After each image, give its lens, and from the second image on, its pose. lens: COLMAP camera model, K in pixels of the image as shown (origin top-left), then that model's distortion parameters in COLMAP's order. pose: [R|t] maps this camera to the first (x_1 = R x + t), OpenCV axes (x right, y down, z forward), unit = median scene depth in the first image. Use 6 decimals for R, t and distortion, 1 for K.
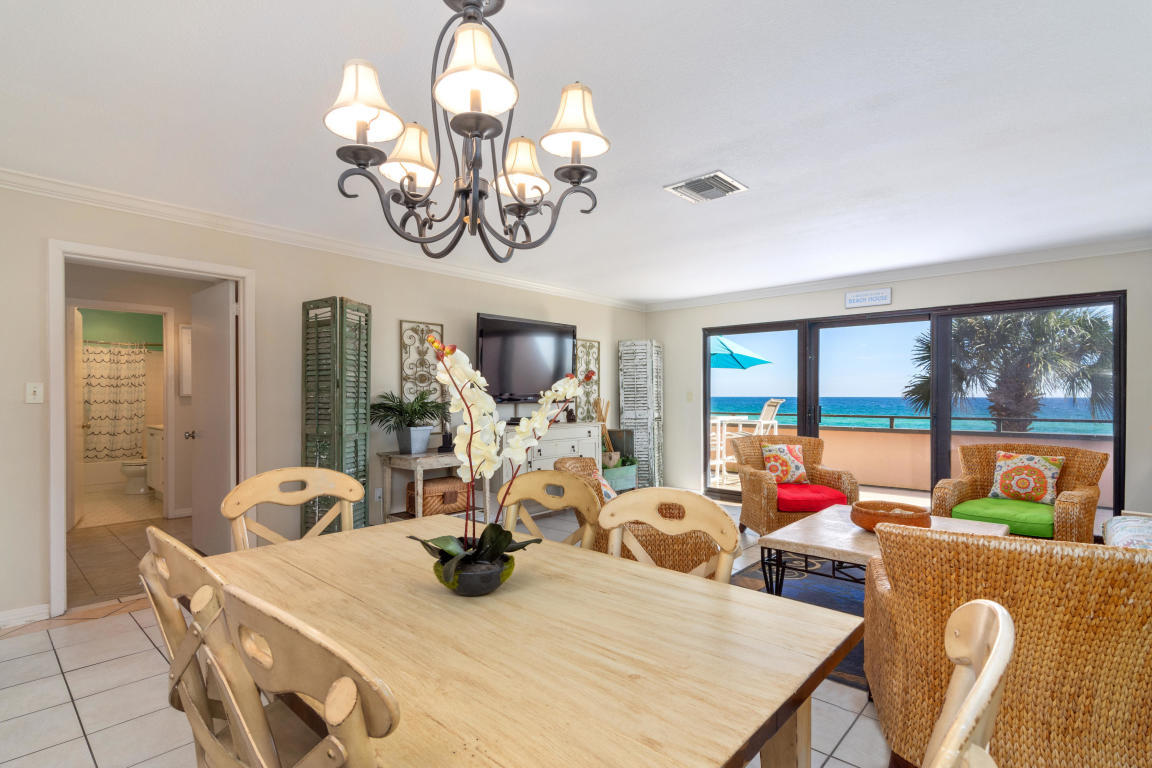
lens RADIAL K [[556.5, 0, 577.3], [0, 556.5, 400.7], [0, 0, 1]] dist [-0.000228, 0.000694]
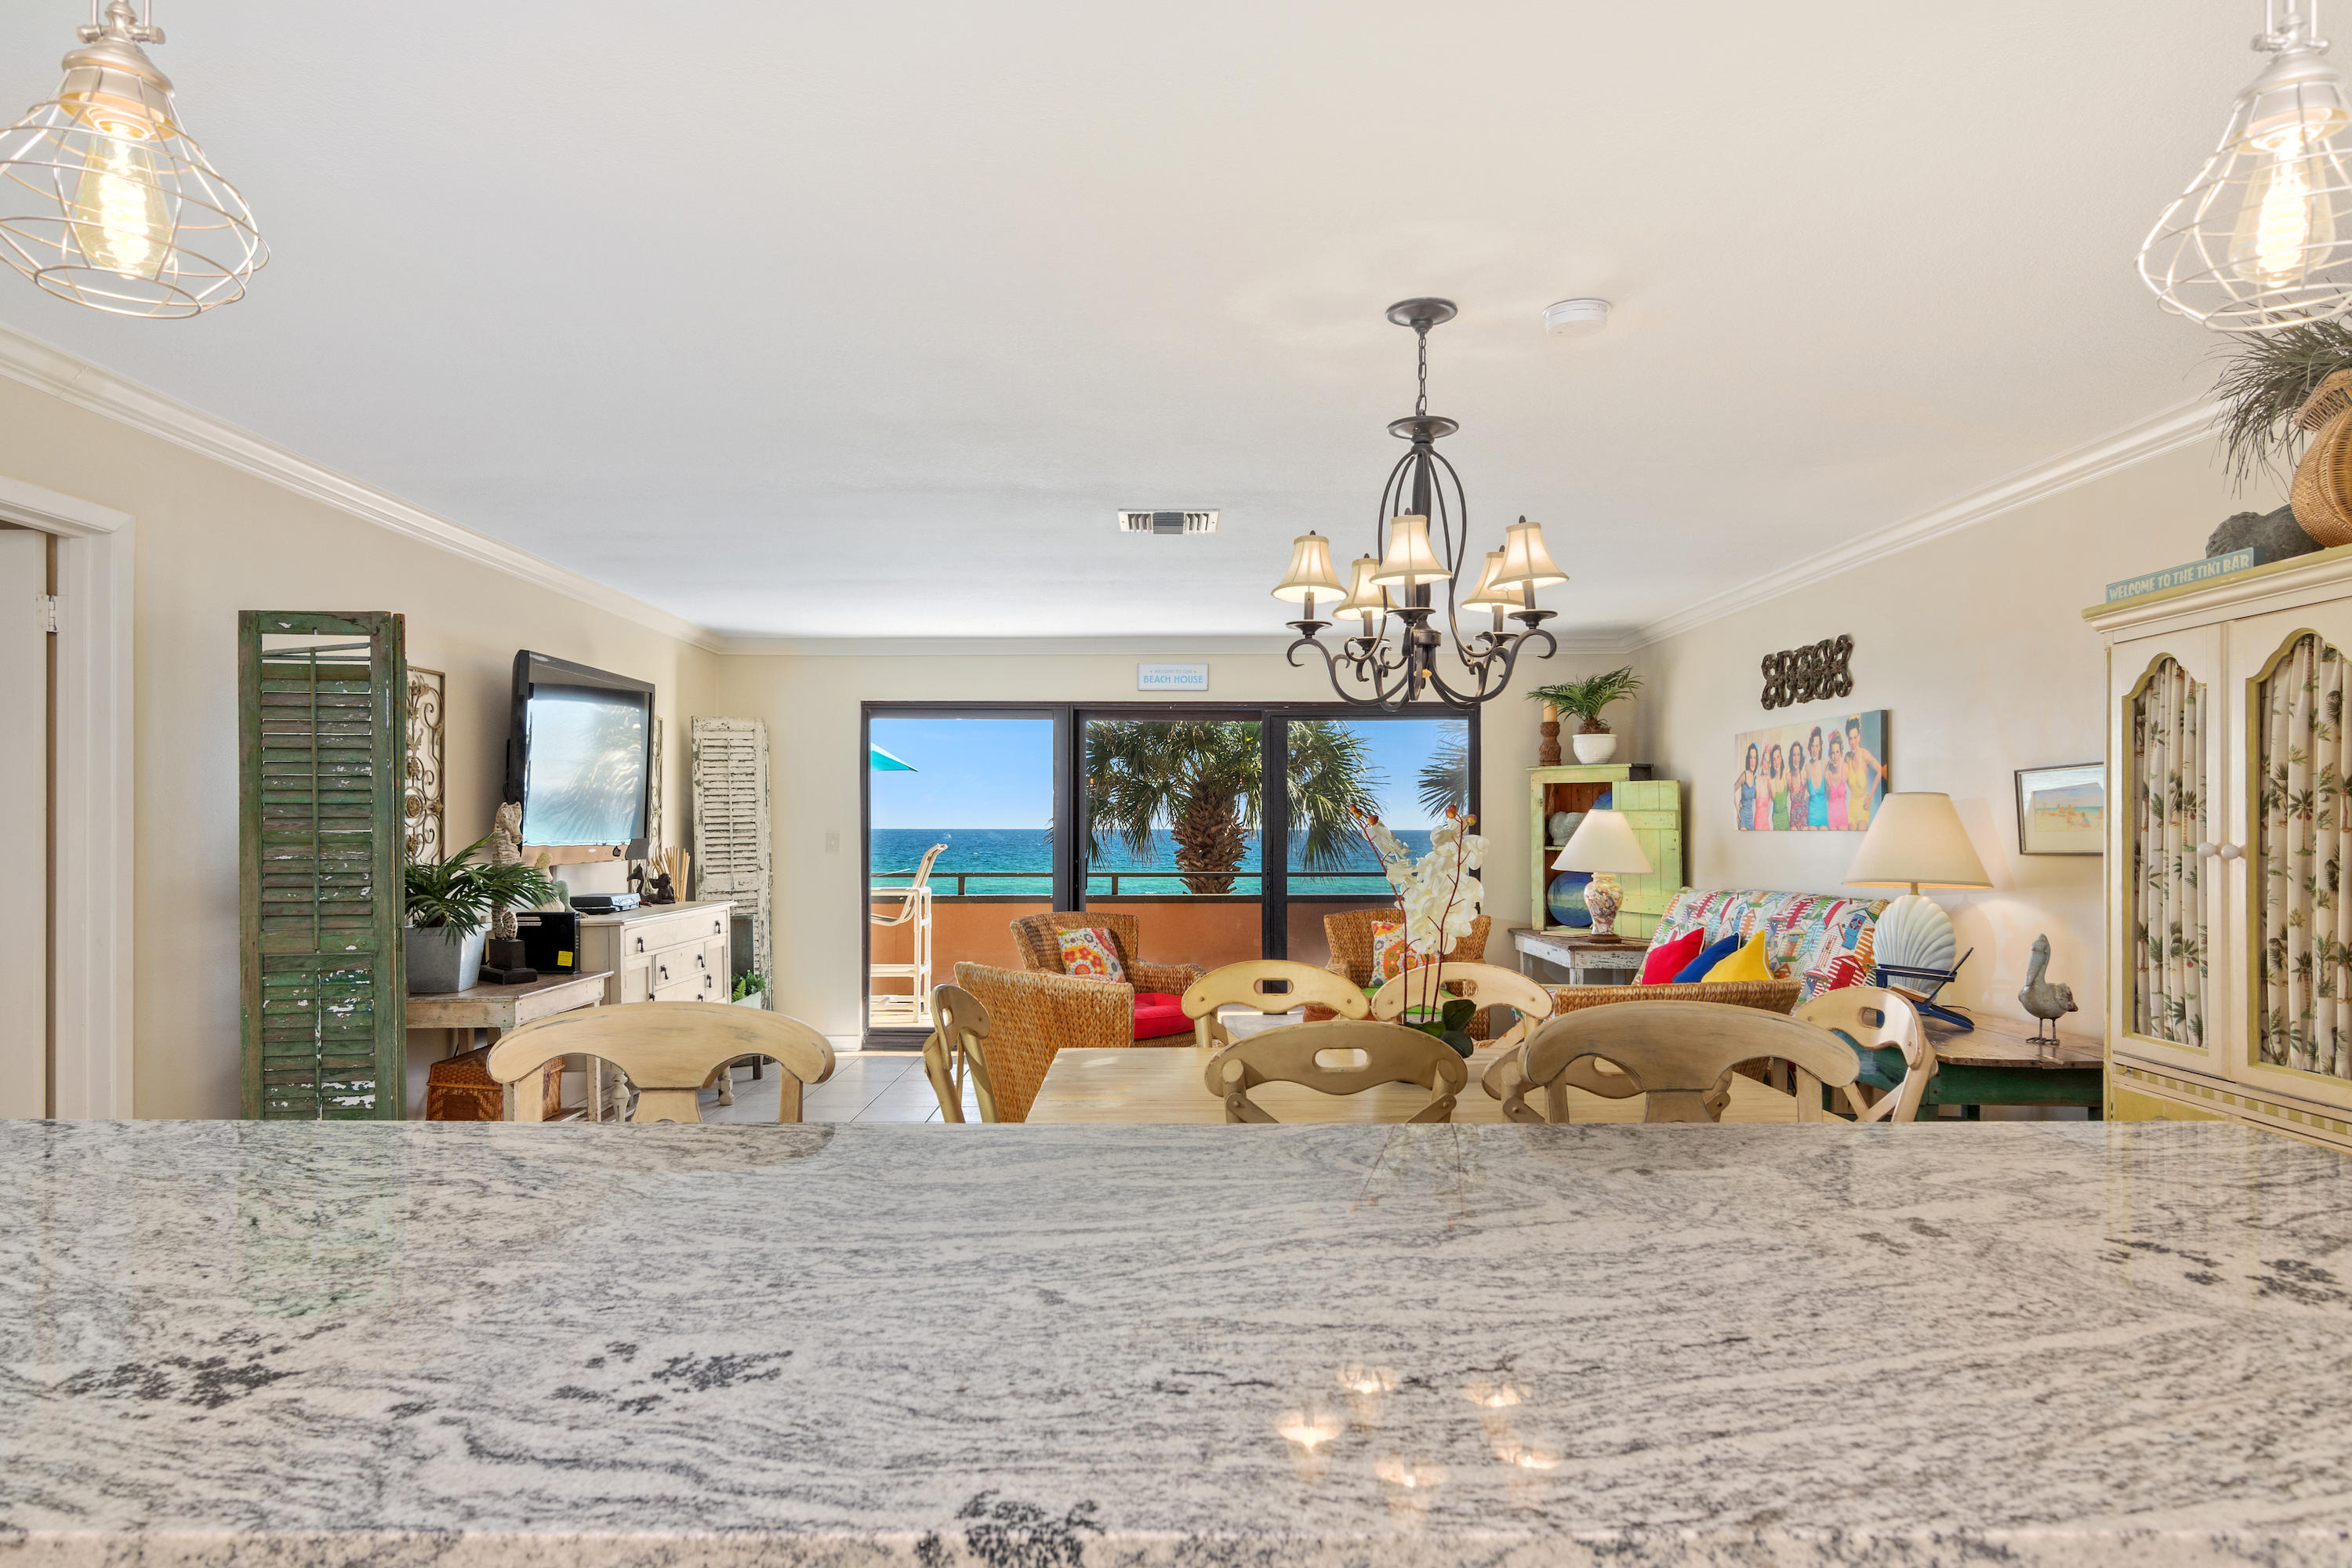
lens RADIAL K [[1381.7, 0, 1175.4], [0, 1381.7, 824.8], [0, 0, 1]] dist [-0.001231, 0.000249]
pose [[0.737604, 0.001984, 0.675231, -0.437519], [0.004564, 0.999958, -0.007924, -0.012938], [-0.675218, 0.008926, 0.737564, -0.085069]]
